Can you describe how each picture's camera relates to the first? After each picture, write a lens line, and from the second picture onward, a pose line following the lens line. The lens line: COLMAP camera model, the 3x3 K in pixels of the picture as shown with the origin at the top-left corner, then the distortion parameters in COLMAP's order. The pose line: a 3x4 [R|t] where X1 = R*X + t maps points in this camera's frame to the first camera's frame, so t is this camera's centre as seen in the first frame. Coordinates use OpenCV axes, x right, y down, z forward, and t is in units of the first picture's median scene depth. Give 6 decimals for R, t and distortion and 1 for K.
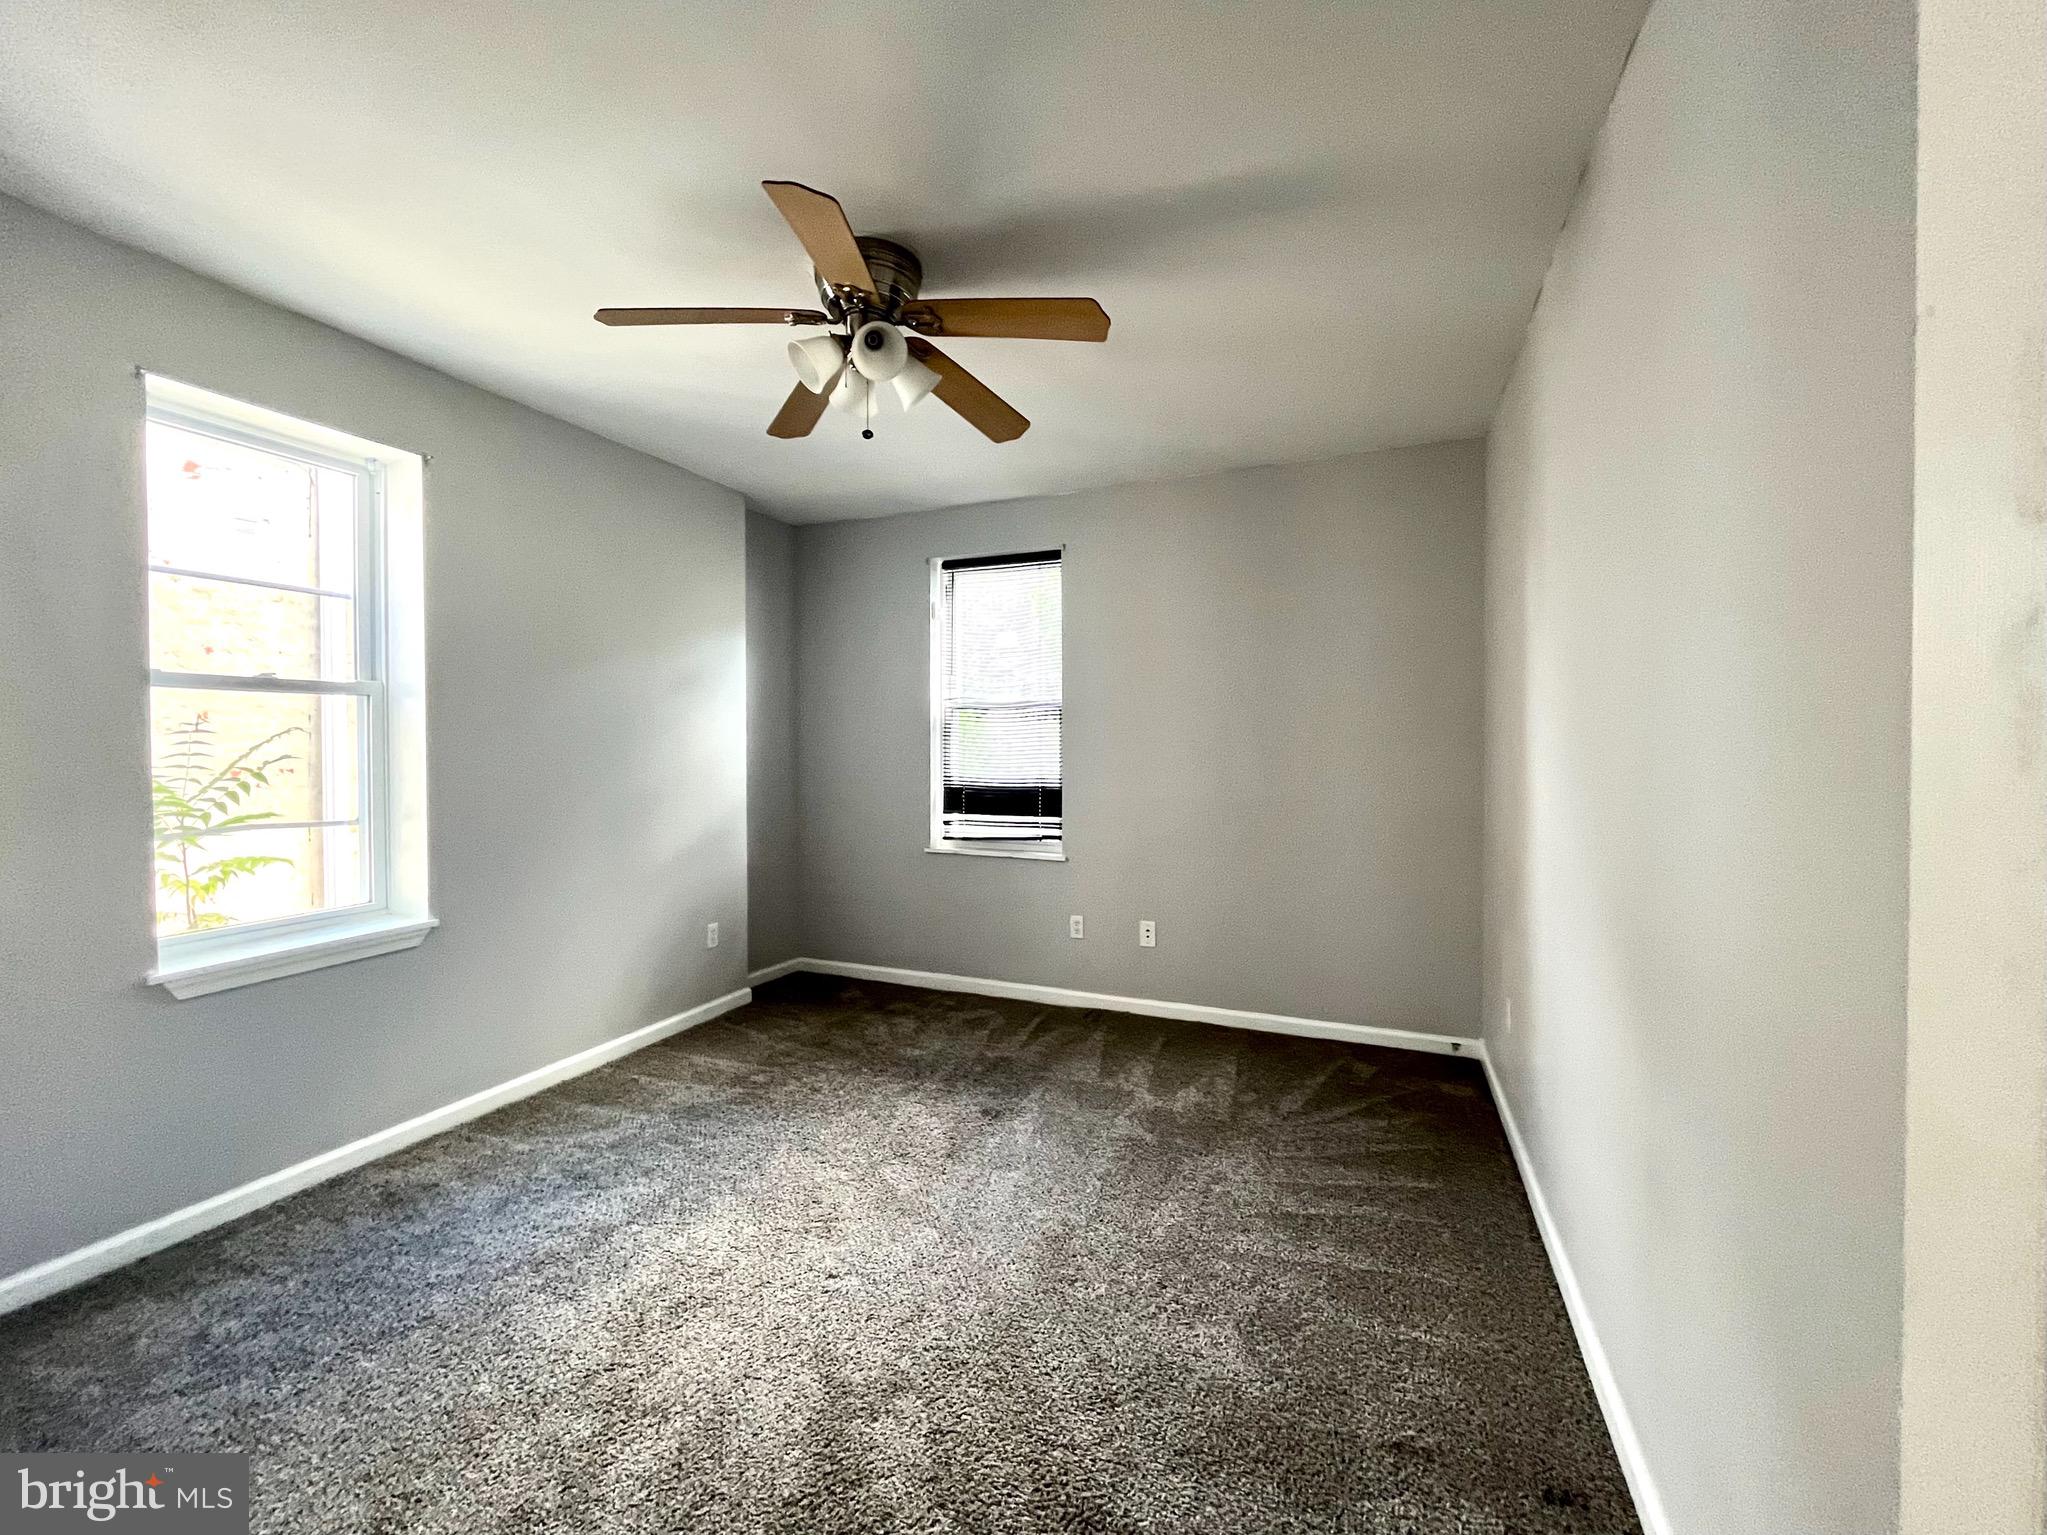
lens RADIAL K [[843.3, 0, 1023.9], [0, 843.3, 753.8], [0, 0, 1]] dist [-0.003725, -0.000544]
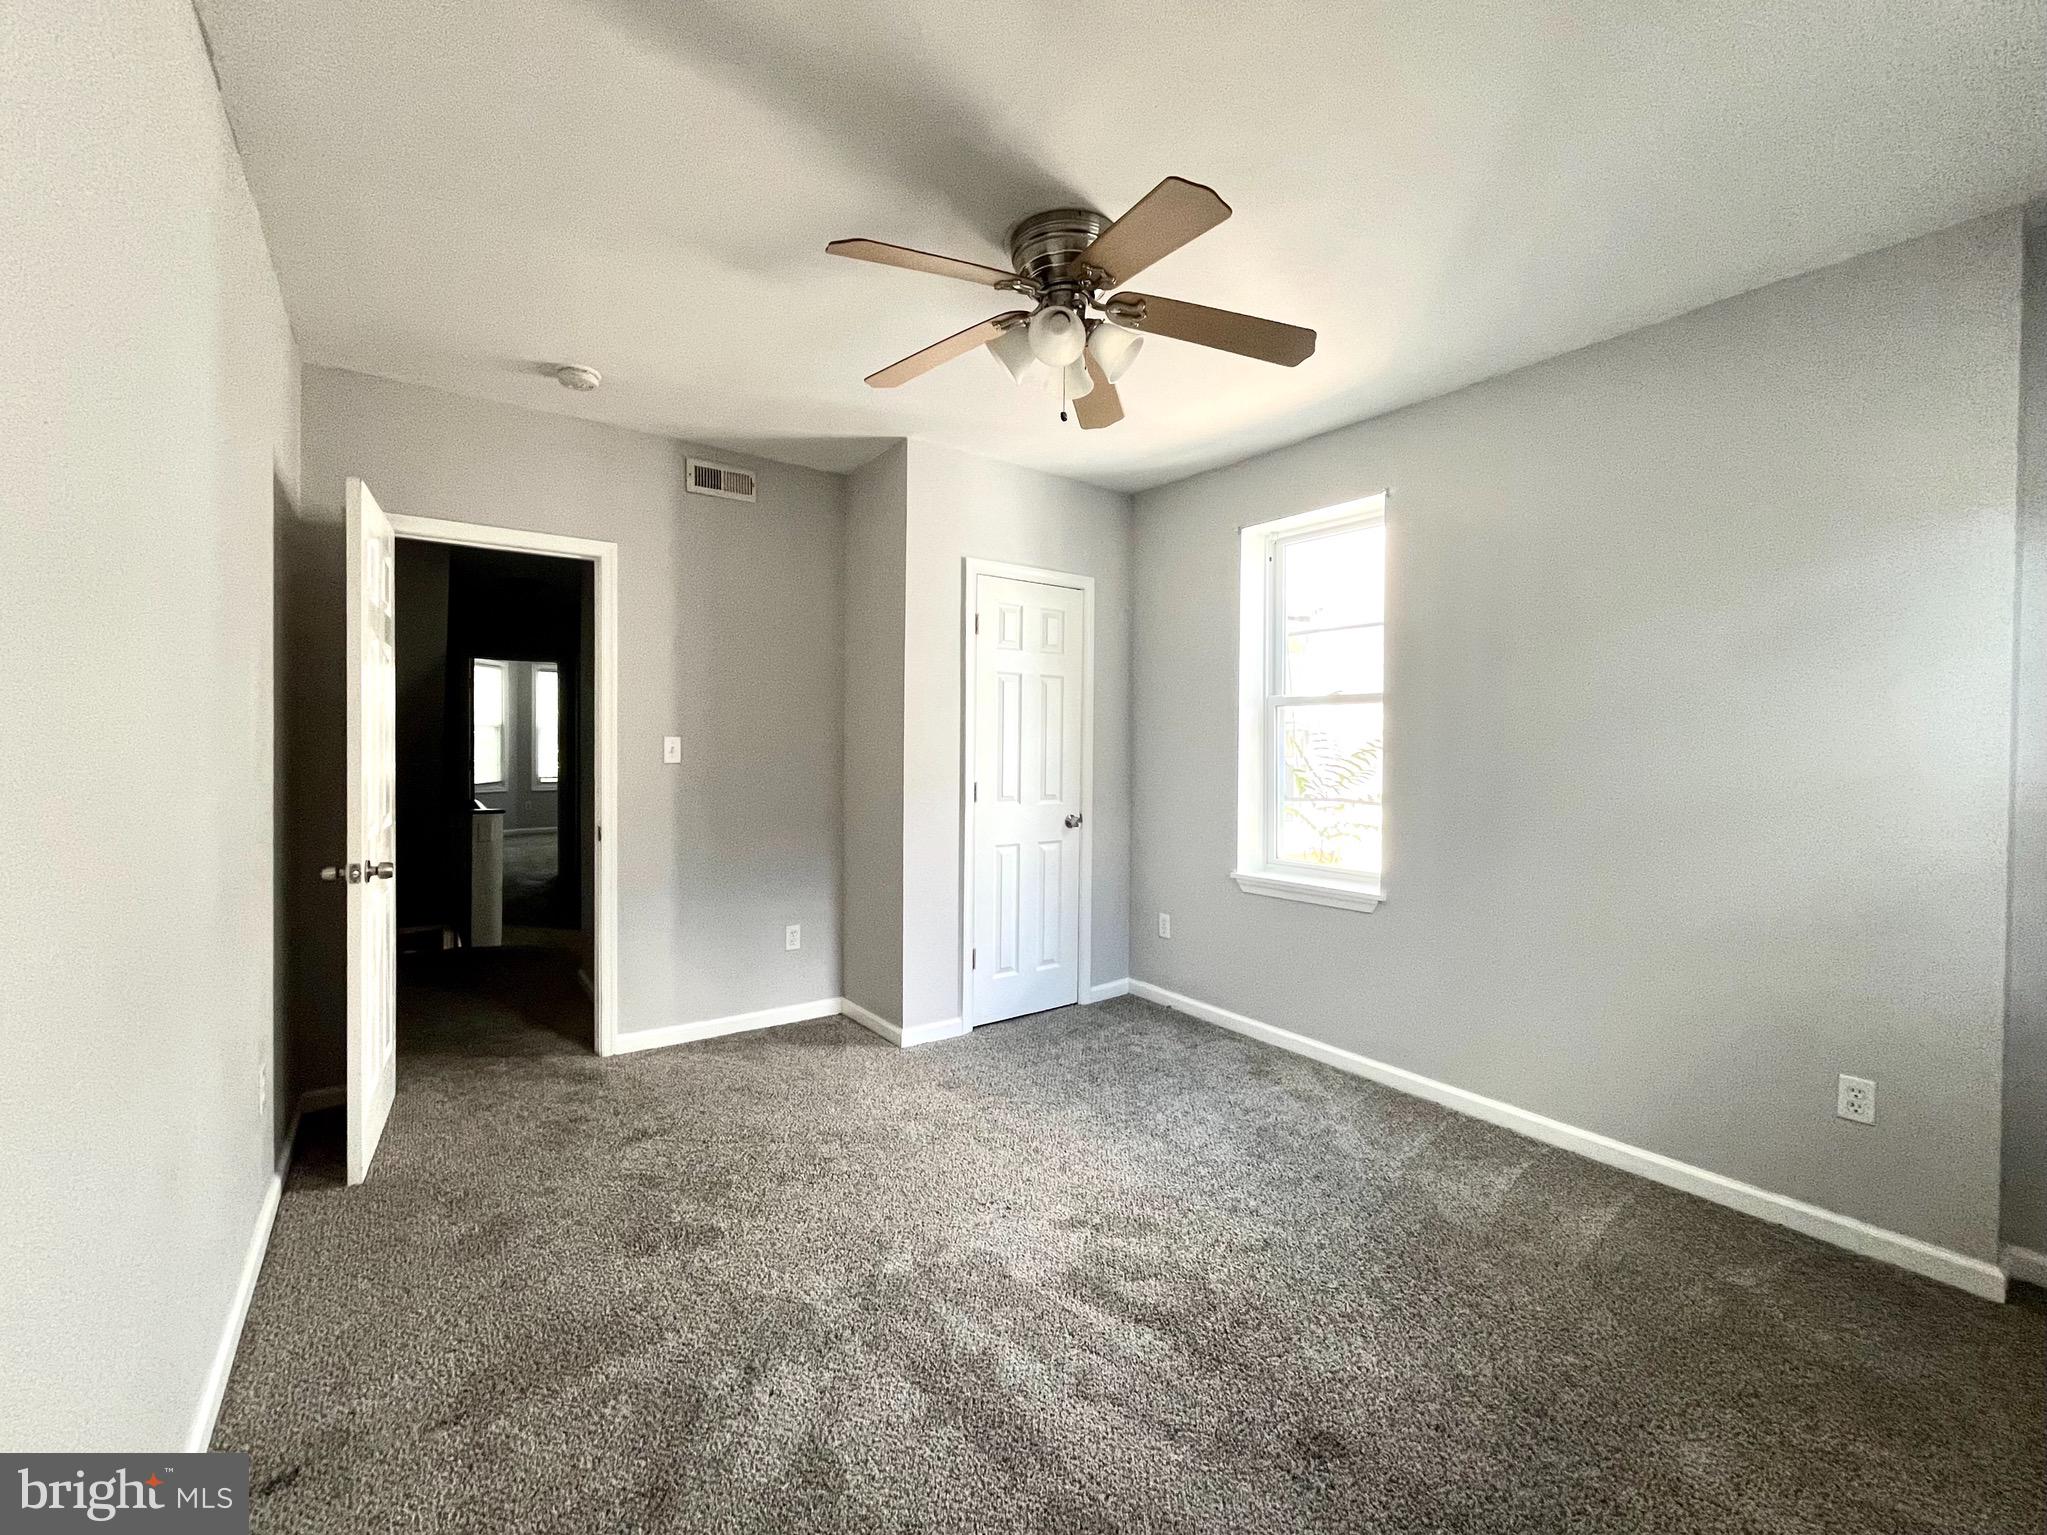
lens RADIAL K [[843.3, 0, 1023.9], [0, 843.3, 753.8], [0, 0, 1]] dist [-0.003725, -0.000544]
pose [[-0.522397, 0.007449, -0.852670, 0.496938], [-0.021498, 0.999529, 0.021902, -0.009315], [0.852431, 0.029773, -0.521991, 1.103186]]
